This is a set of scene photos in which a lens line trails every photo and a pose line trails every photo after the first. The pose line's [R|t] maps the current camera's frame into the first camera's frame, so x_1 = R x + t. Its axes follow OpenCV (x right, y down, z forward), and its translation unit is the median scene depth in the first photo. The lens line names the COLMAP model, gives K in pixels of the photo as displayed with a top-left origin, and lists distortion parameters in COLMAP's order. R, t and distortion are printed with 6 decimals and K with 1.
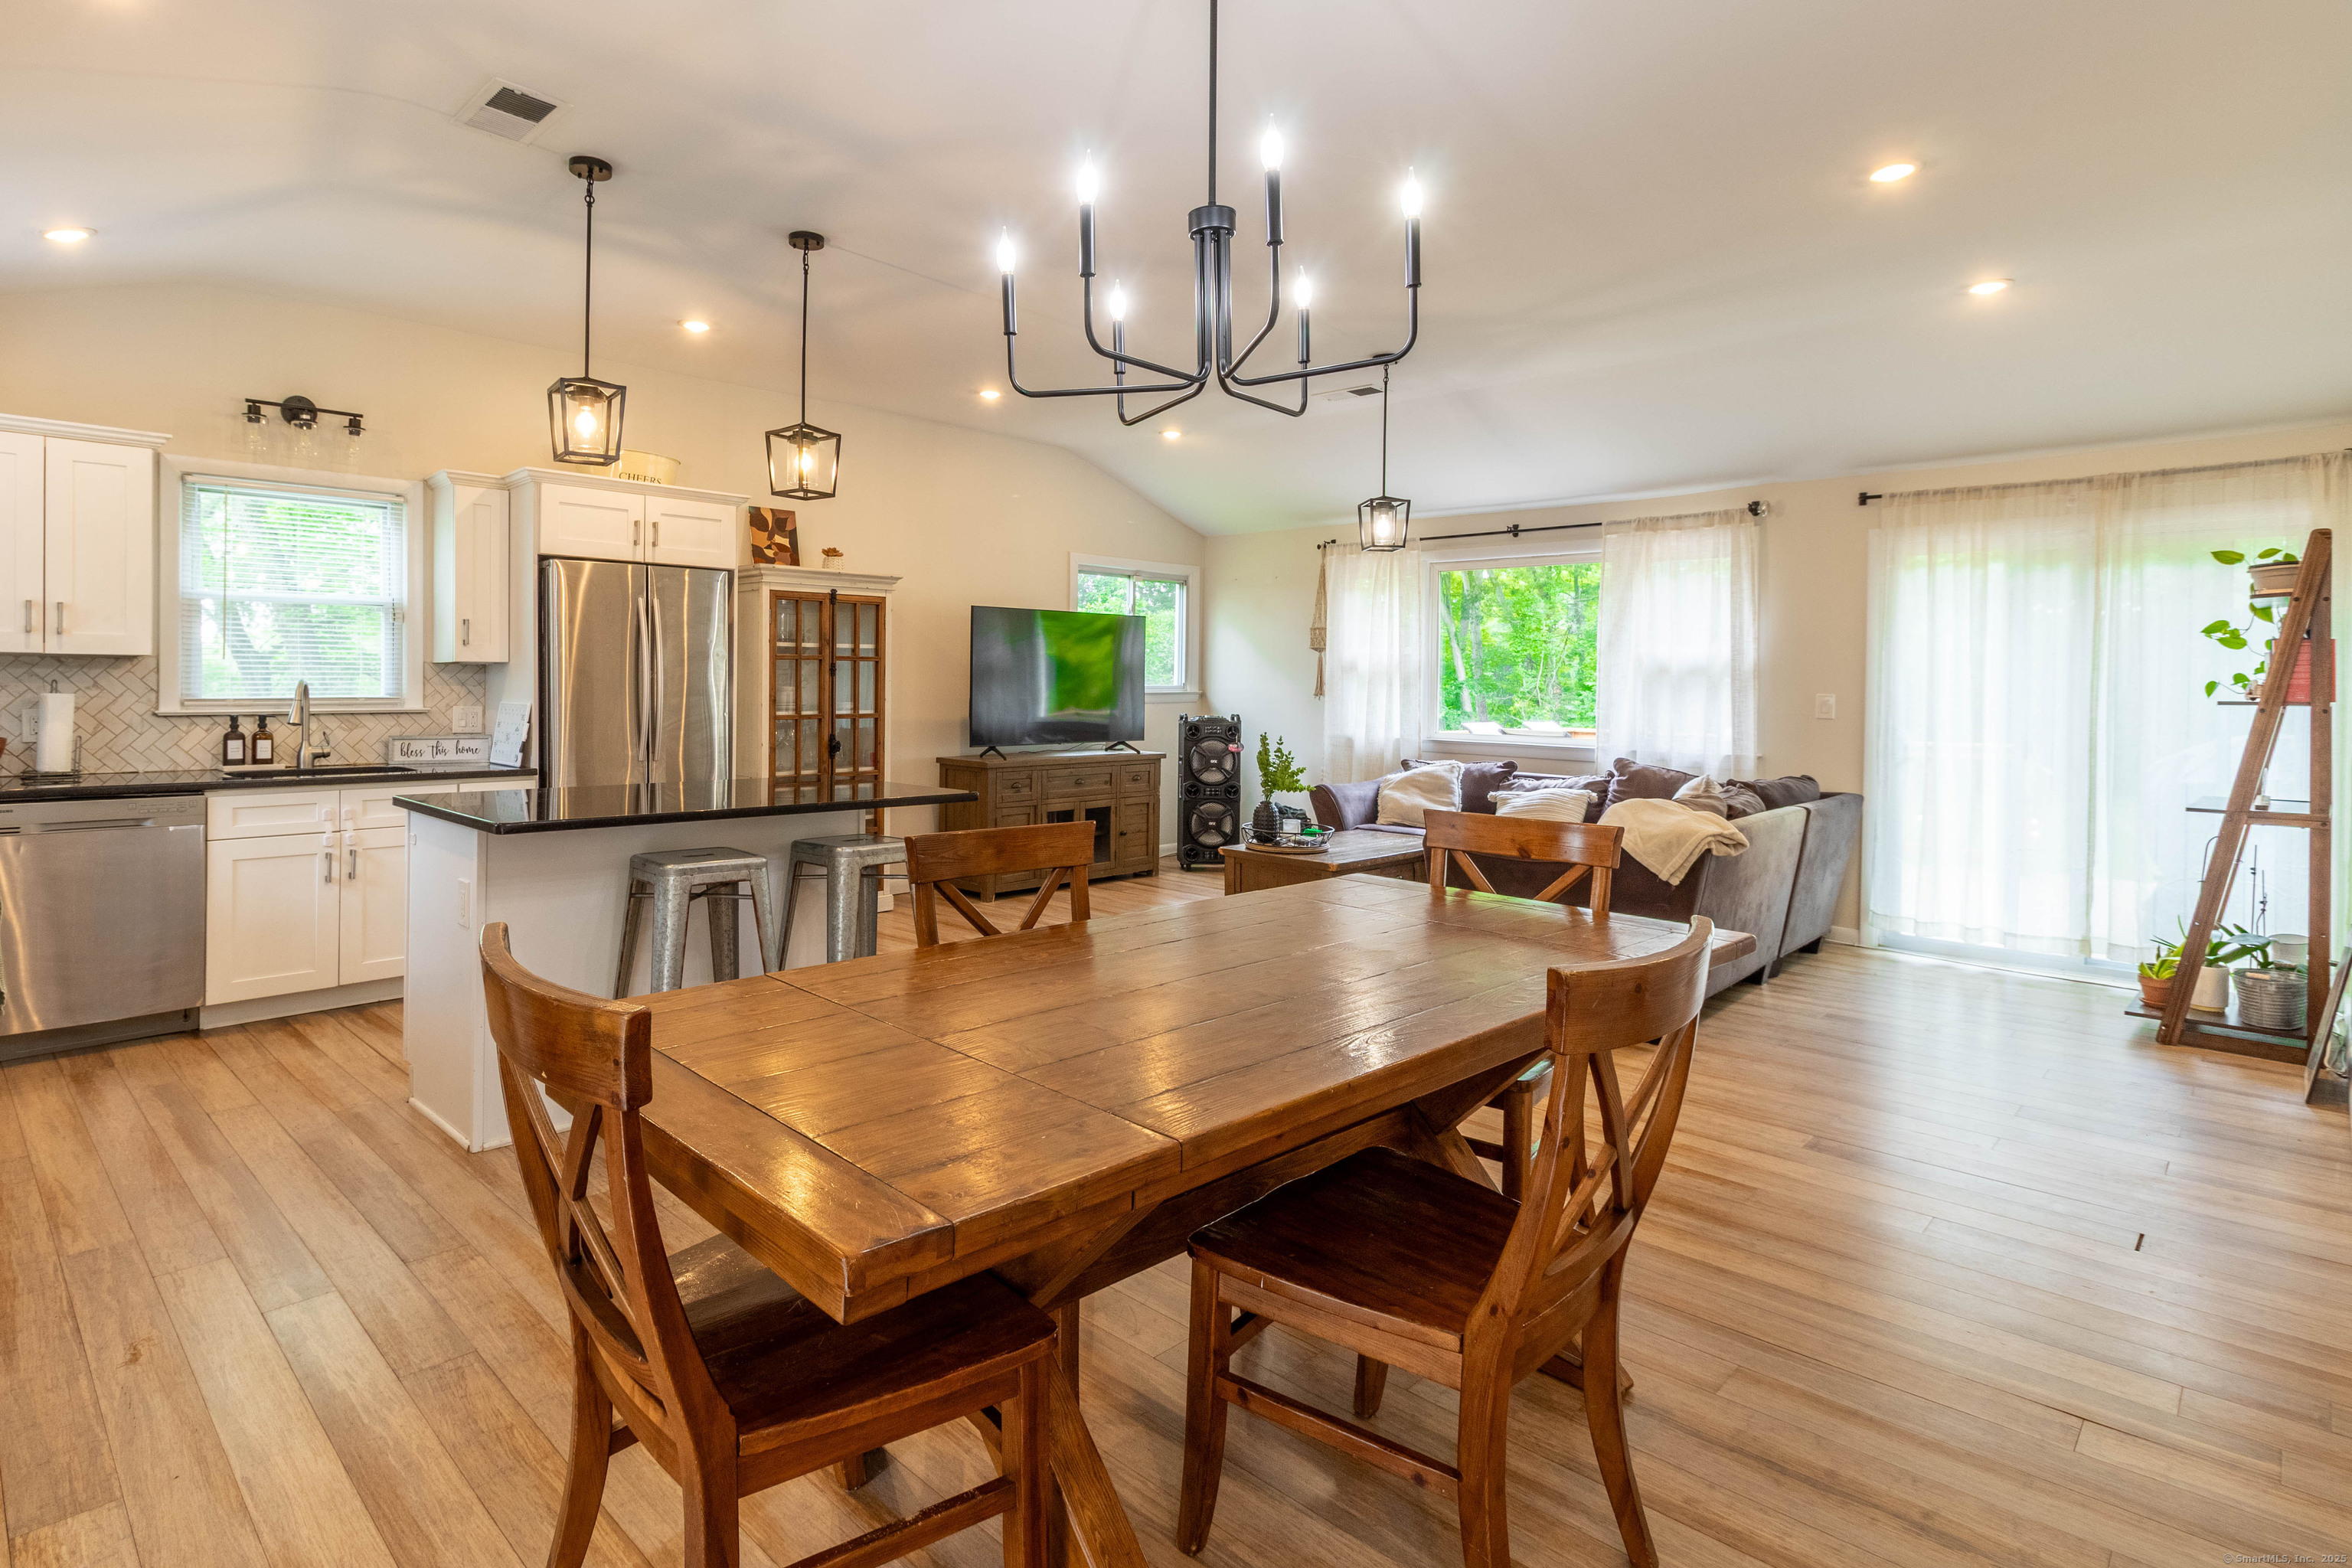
lens RADIAL K [[1115.2, 0, 1029.3], [0, 1115.2, 698.9], [0, 0, 1]] dist [0.002368, 0.000546]
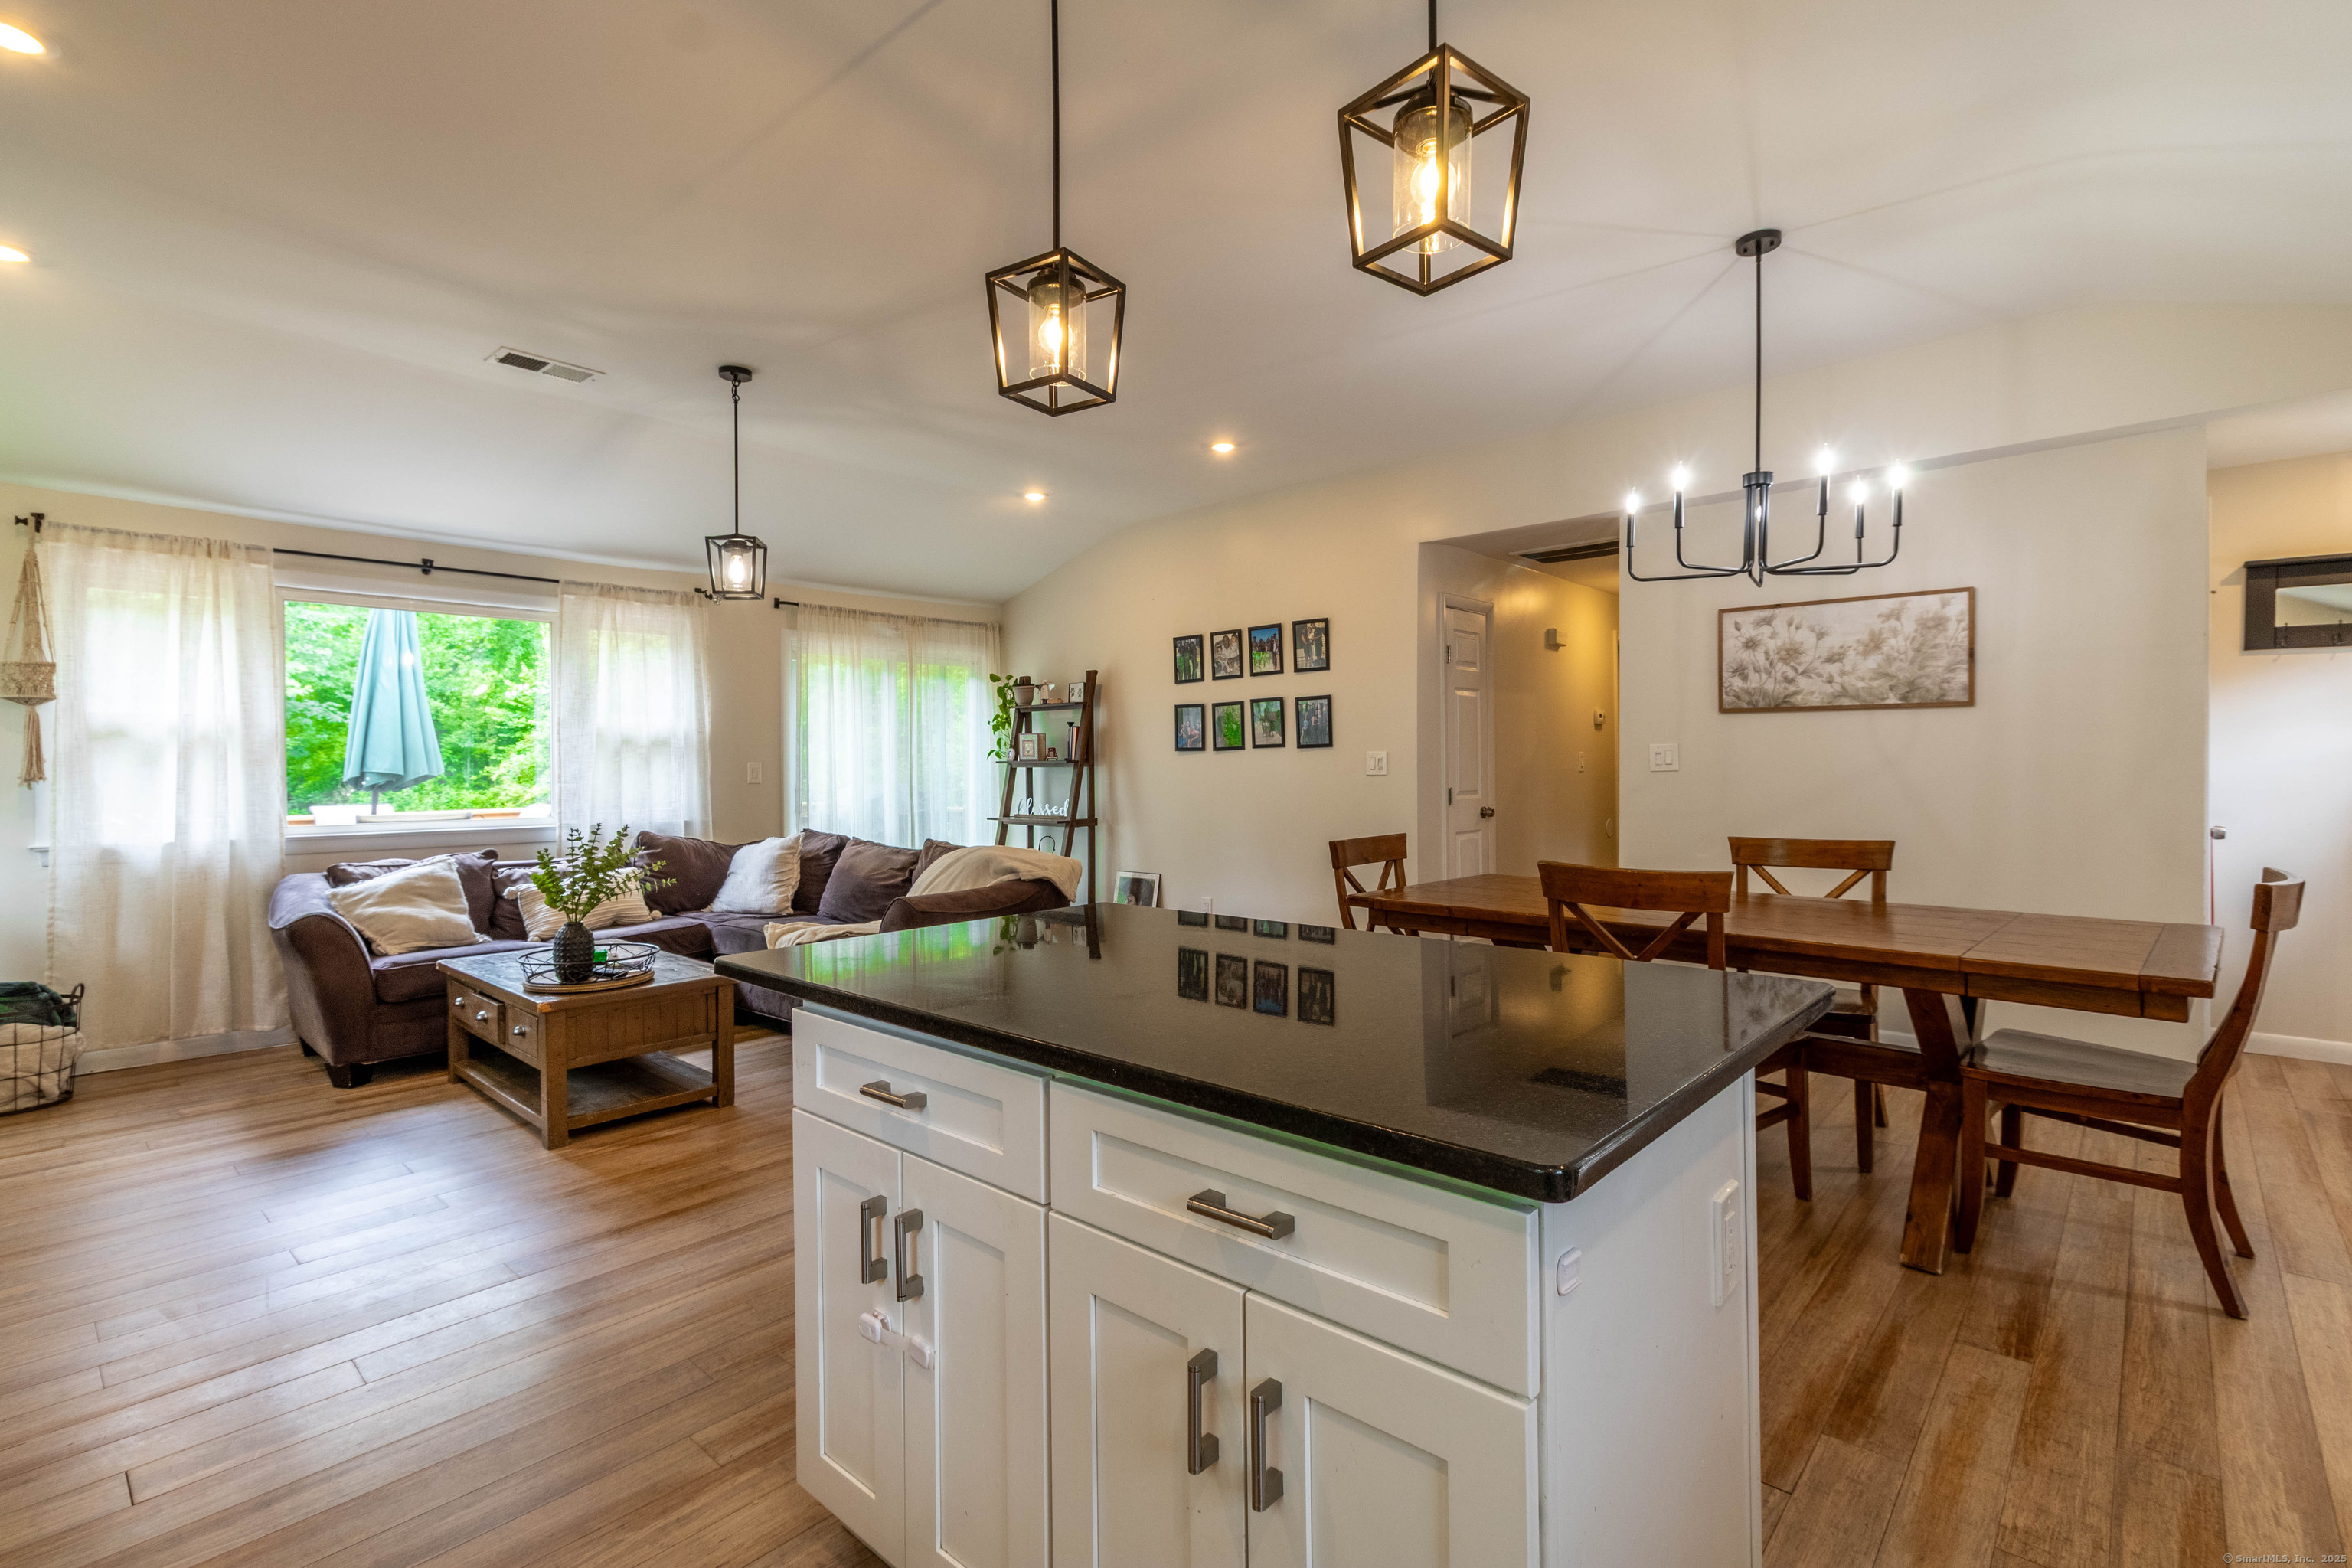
lens RADIAL K [[1090.4, 0, 1165.4], [0, 1090.4, 770.2], [0, 0, 1]] dist [0.003100, 0.000428]
pose [[-0.051480, -0.017787, 0.998516, -0.540582], [0.023734, 0.999537, 0.019029, -0.008954], [-0.998392, 0.024678, -0.051034, 0.726755]]
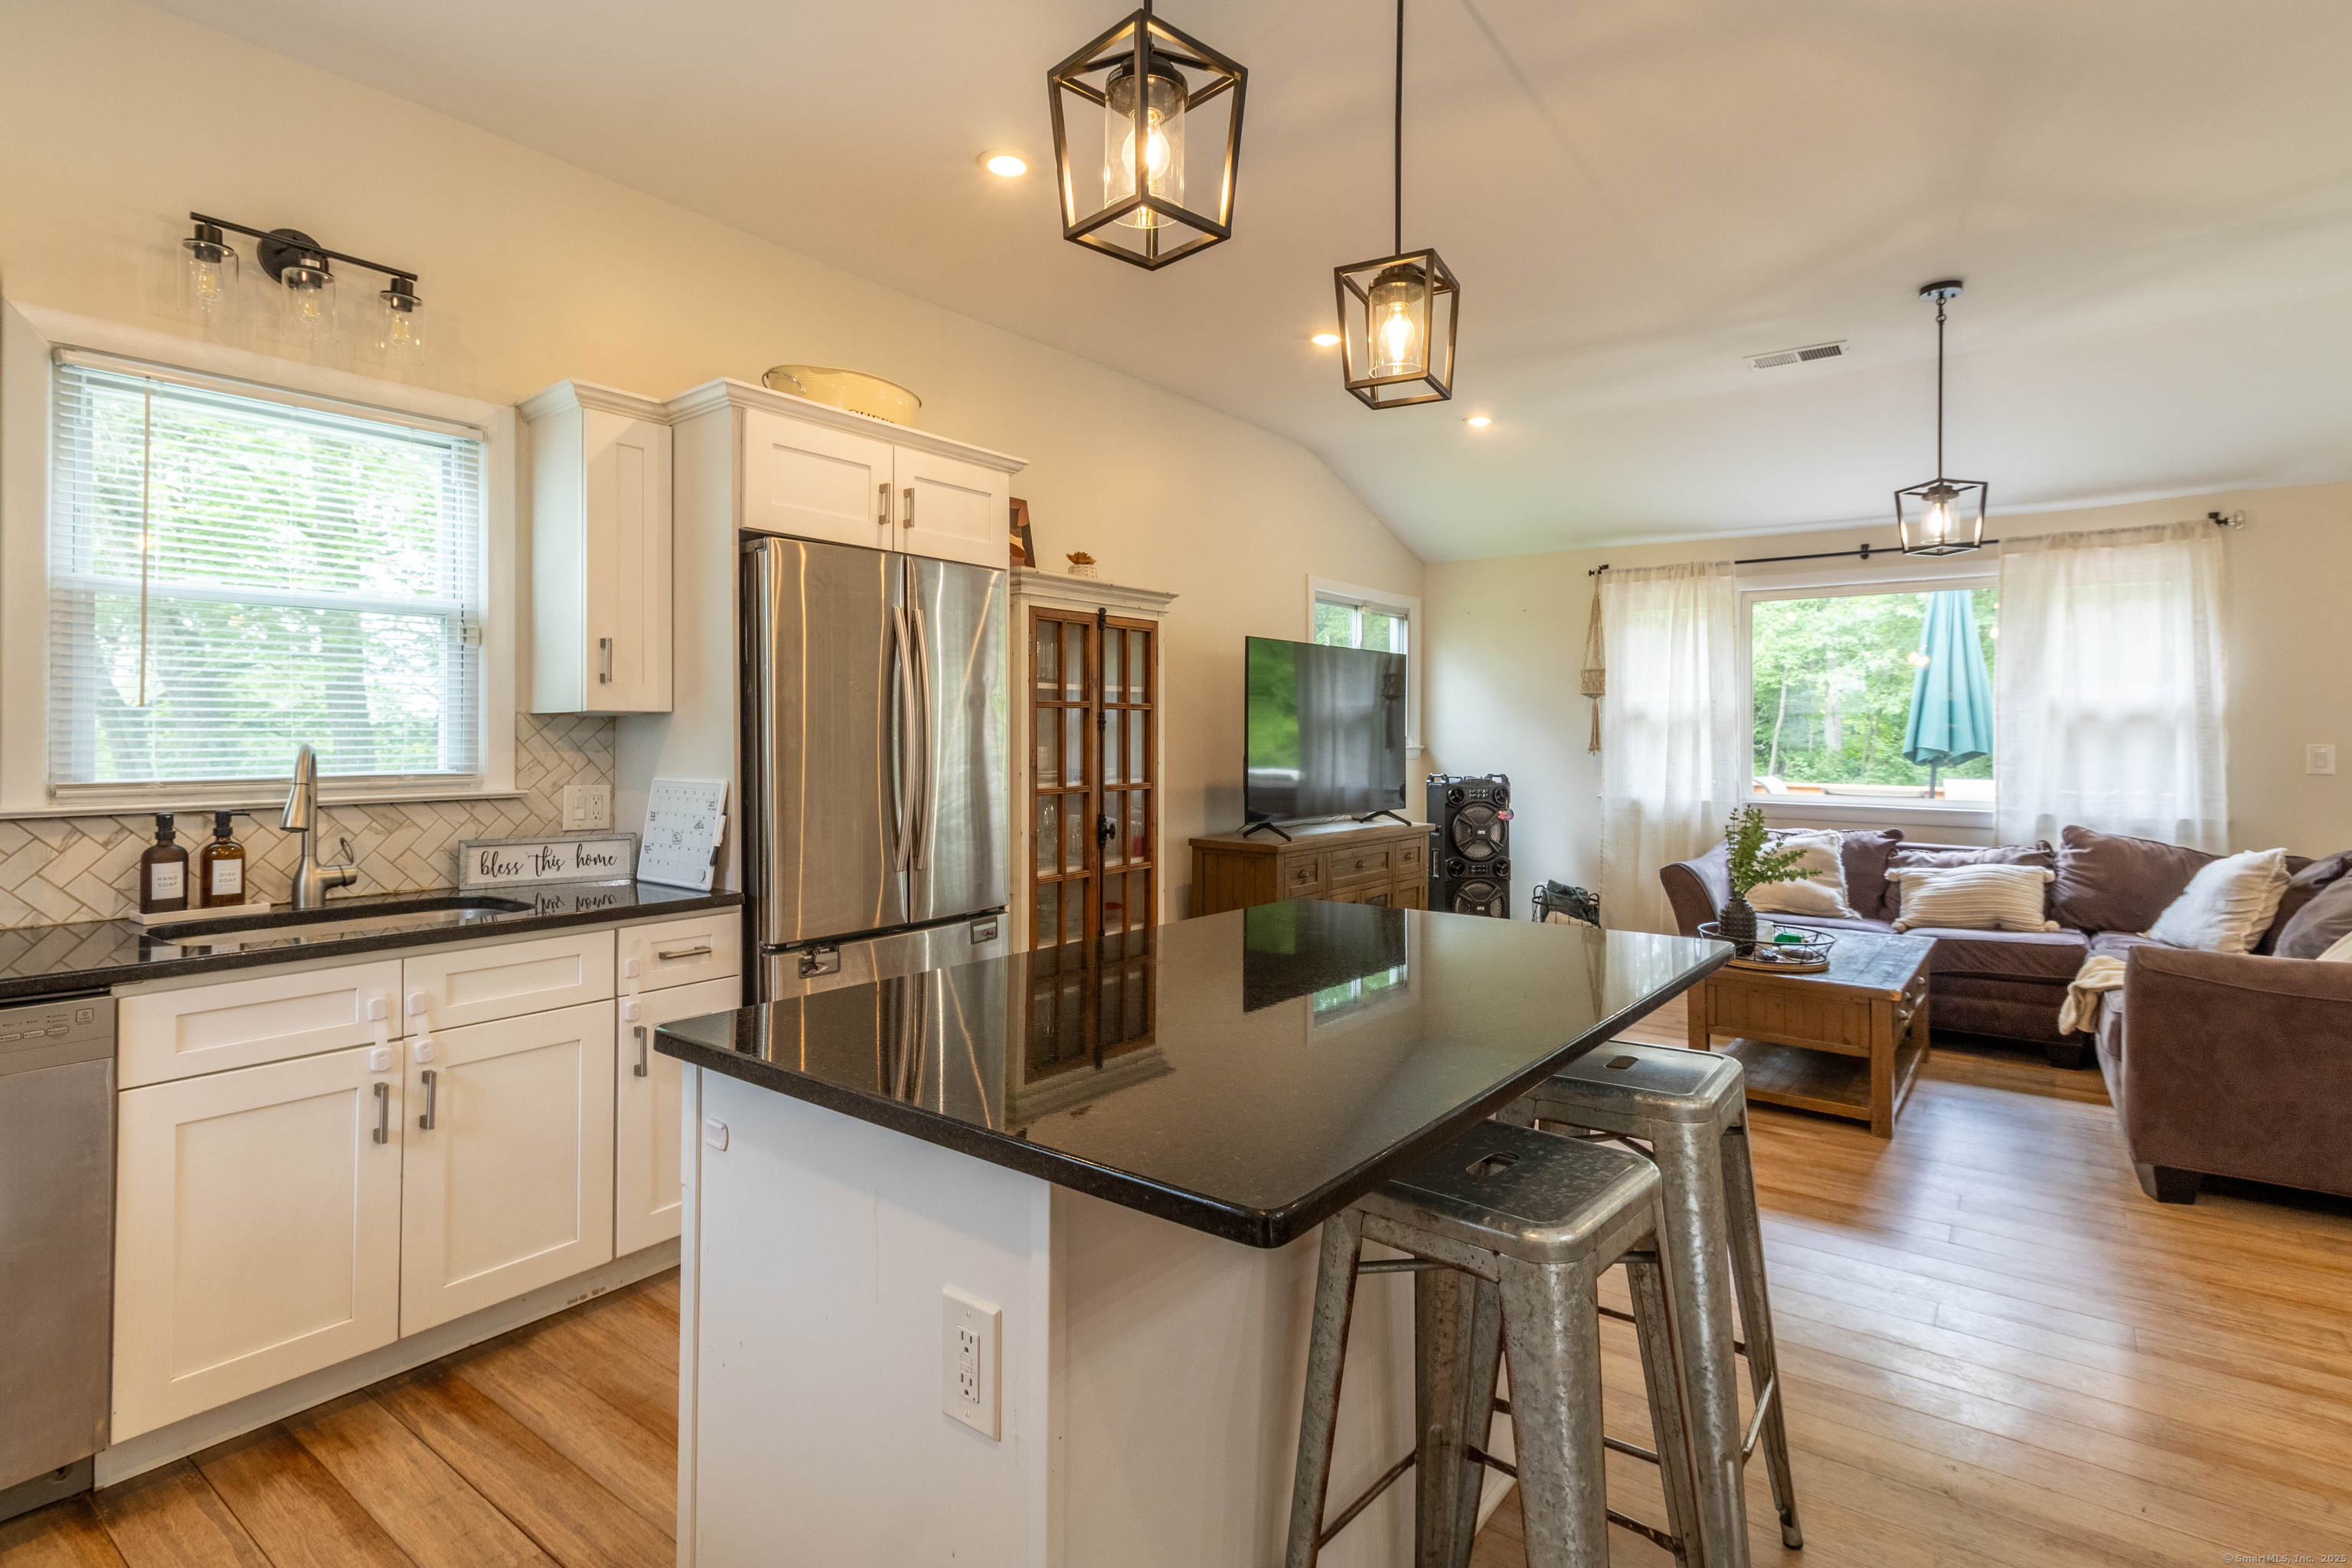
lens RADIAL K [[1112.3, 0, 1176.2], [0, 1112.3, 734.0], [0, 0, 1]] dist [0.004439, 0.000867]
pose [[0.988276, -0.007667, 0.152485, -0.287266], [0.010234, 0.999819, -0.016059, -0.008541], [-0.152335, 0.017431, 0.988175, 0.364498]]
